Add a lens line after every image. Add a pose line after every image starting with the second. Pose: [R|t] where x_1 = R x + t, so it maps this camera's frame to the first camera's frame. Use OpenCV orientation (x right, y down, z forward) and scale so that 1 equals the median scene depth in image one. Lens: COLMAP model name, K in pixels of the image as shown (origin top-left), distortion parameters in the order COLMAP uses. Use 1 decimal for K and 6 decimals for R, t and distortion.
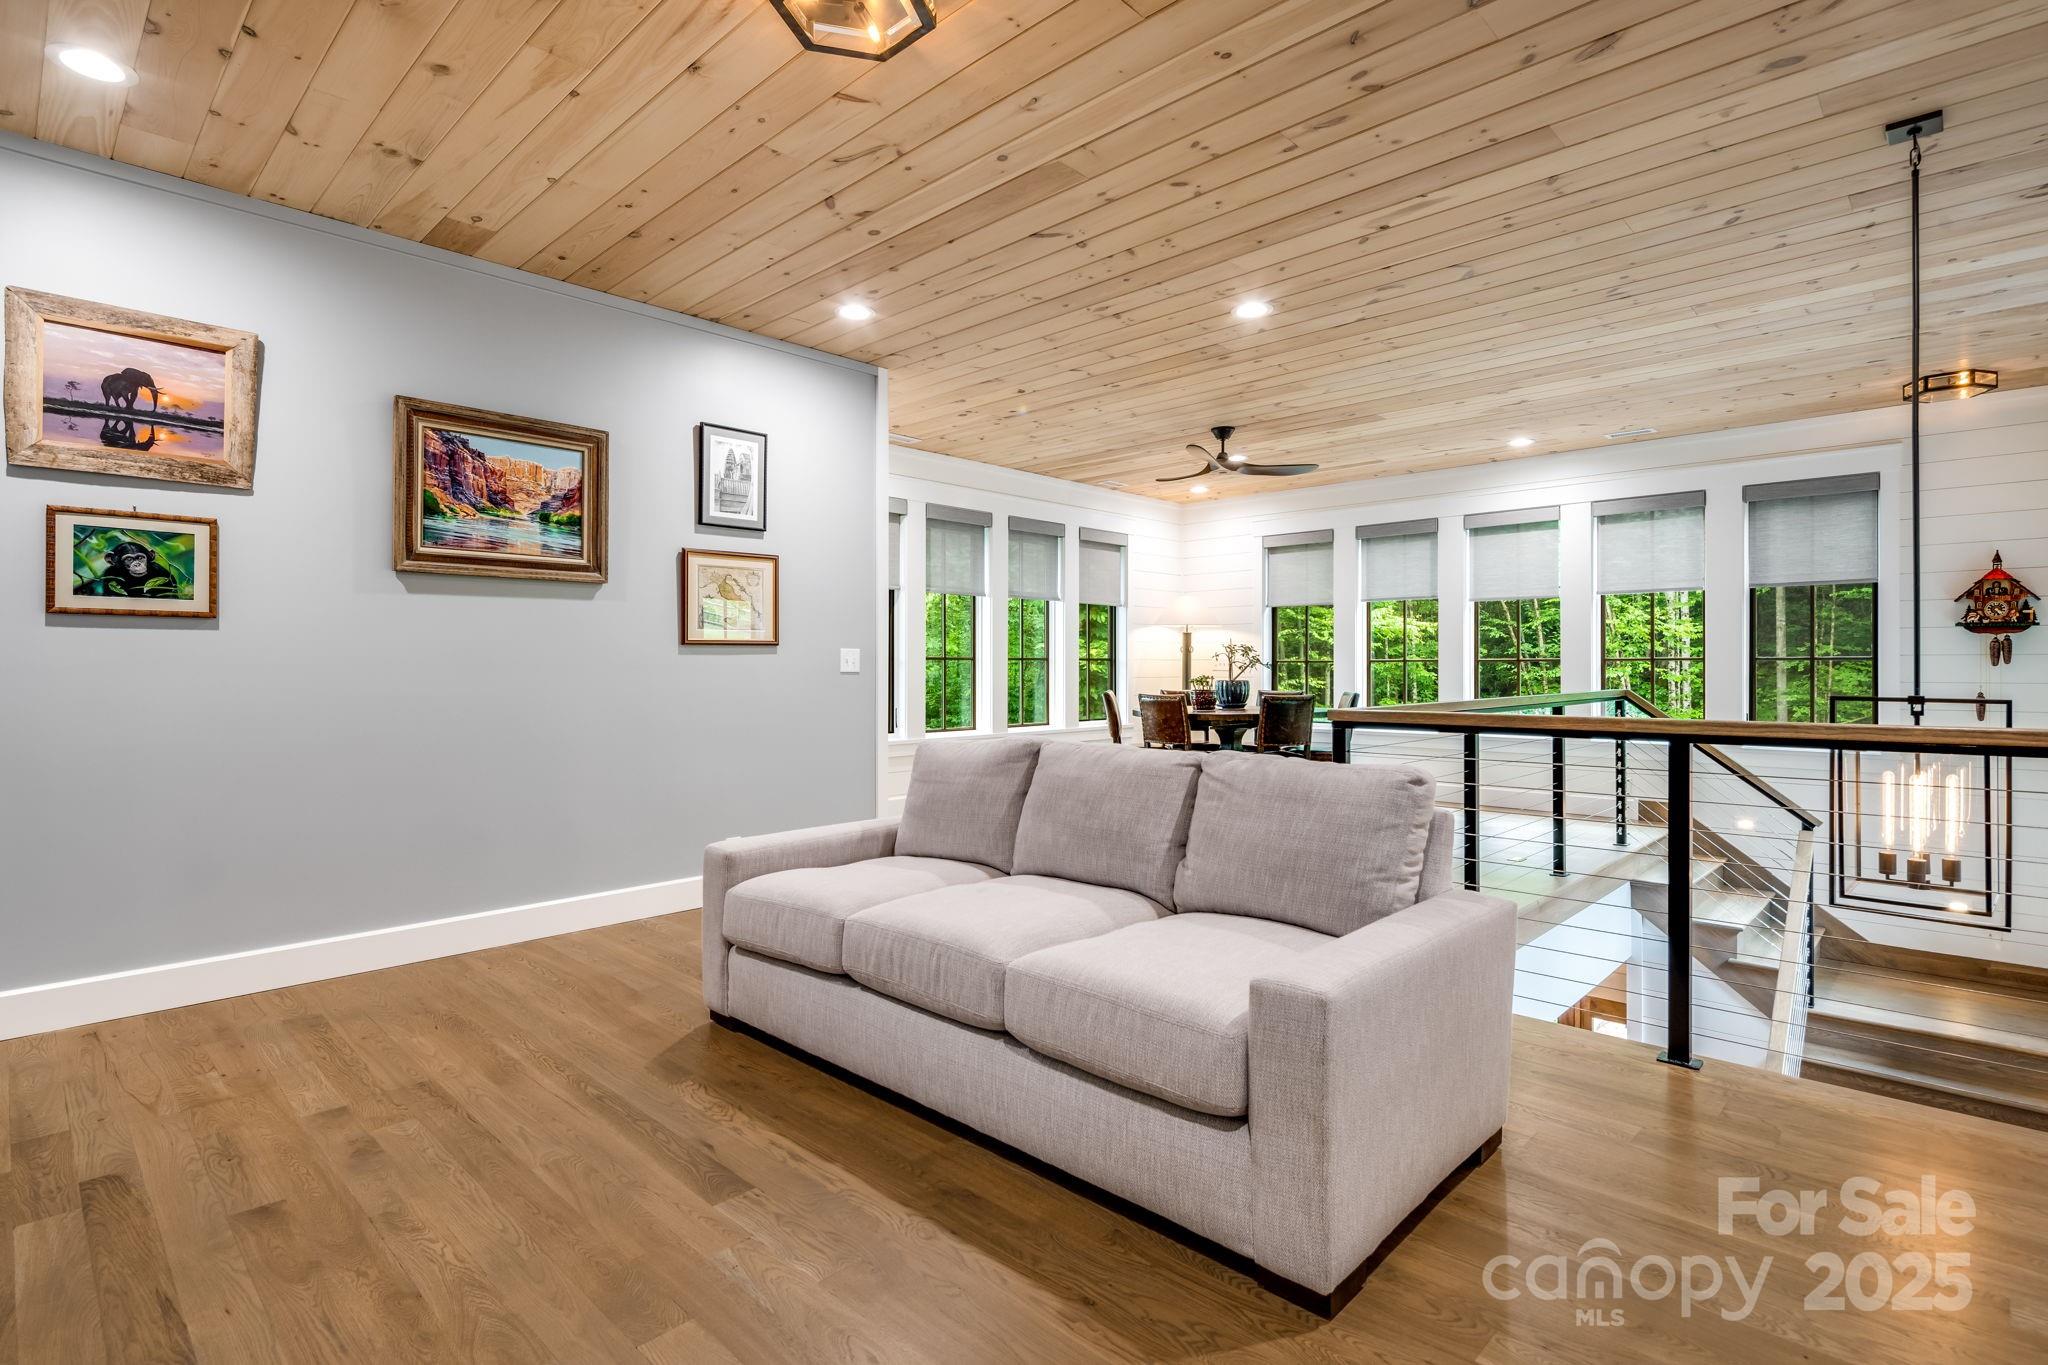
lens RADIAL K [[992.2, 0, 1016.0], [0, 992.2, 668.0], [0, 0, 1]] dist [-0.011029, -0.000659]
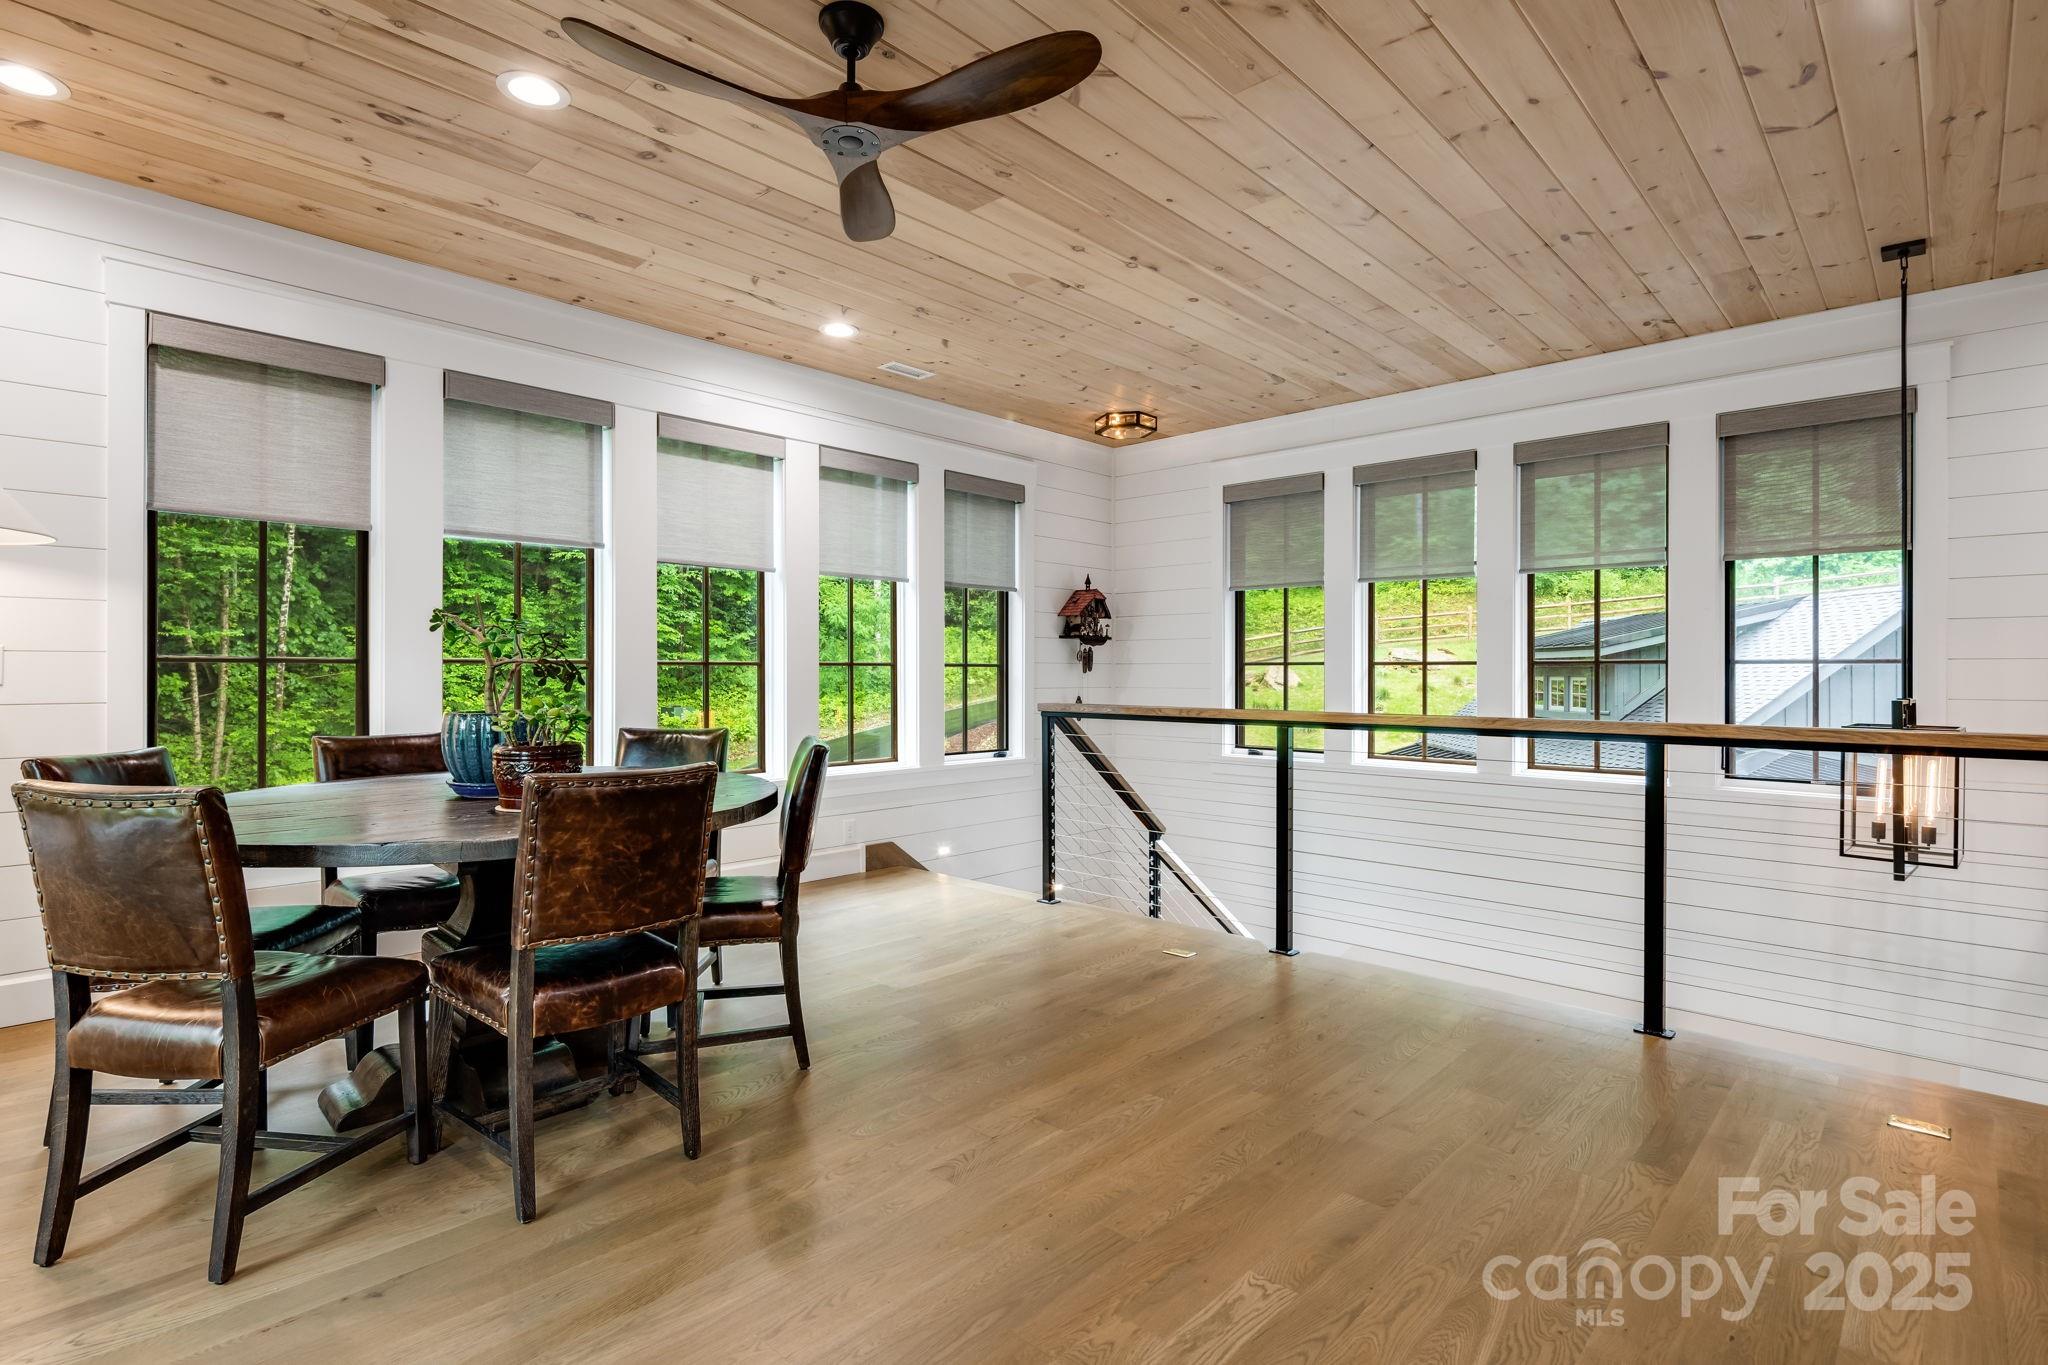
lens RADIAL K [[992.2, 0, 1006.9], [0, 992.2, 679.0], [0, 0, 1]] dist [-0.011029, -0.000659]
pose [[-0.010723, -0.006781, 0.999920, -0.130295], [0.000096, 0.999977, 0.006783, -0.001439], [-0.999942, 0.000169, -0.010723, 0.792311]]
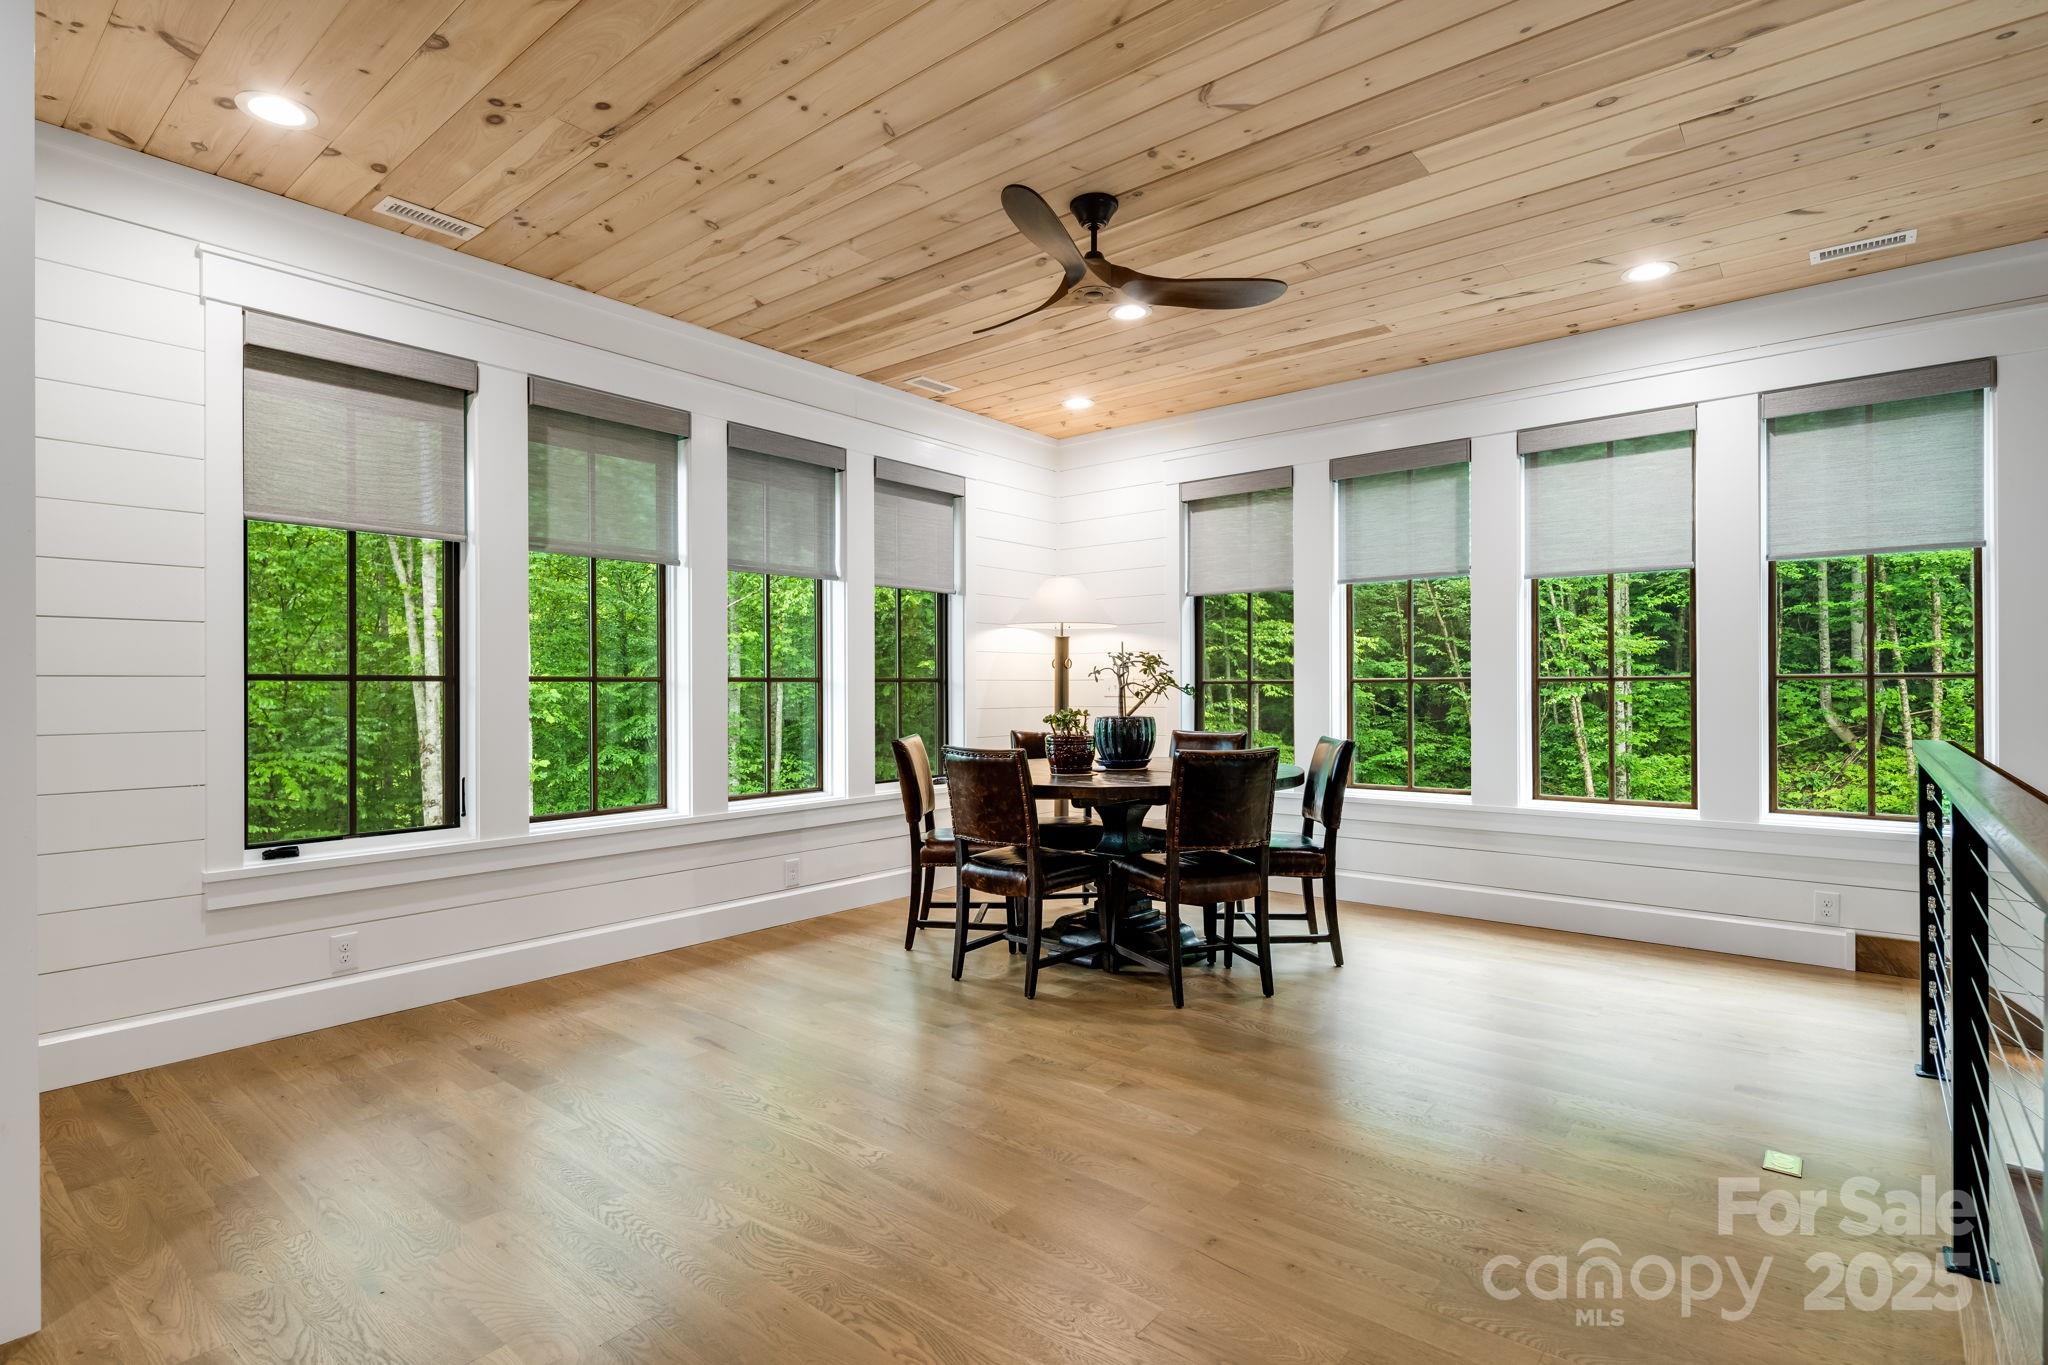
lens RADIAL K [[992.2, 0, 1016.3], [0, 992.2, 696.9], [0, 0, 1]] dist [-0.011029, -0.000659]
pose [[0.997221, -0.005831, 0.074271, 0.111941], [0.005302, 0.999959, 0.007309, -0.002806], [-0.074311, -0.006895, 0.997211, 0.433986]]
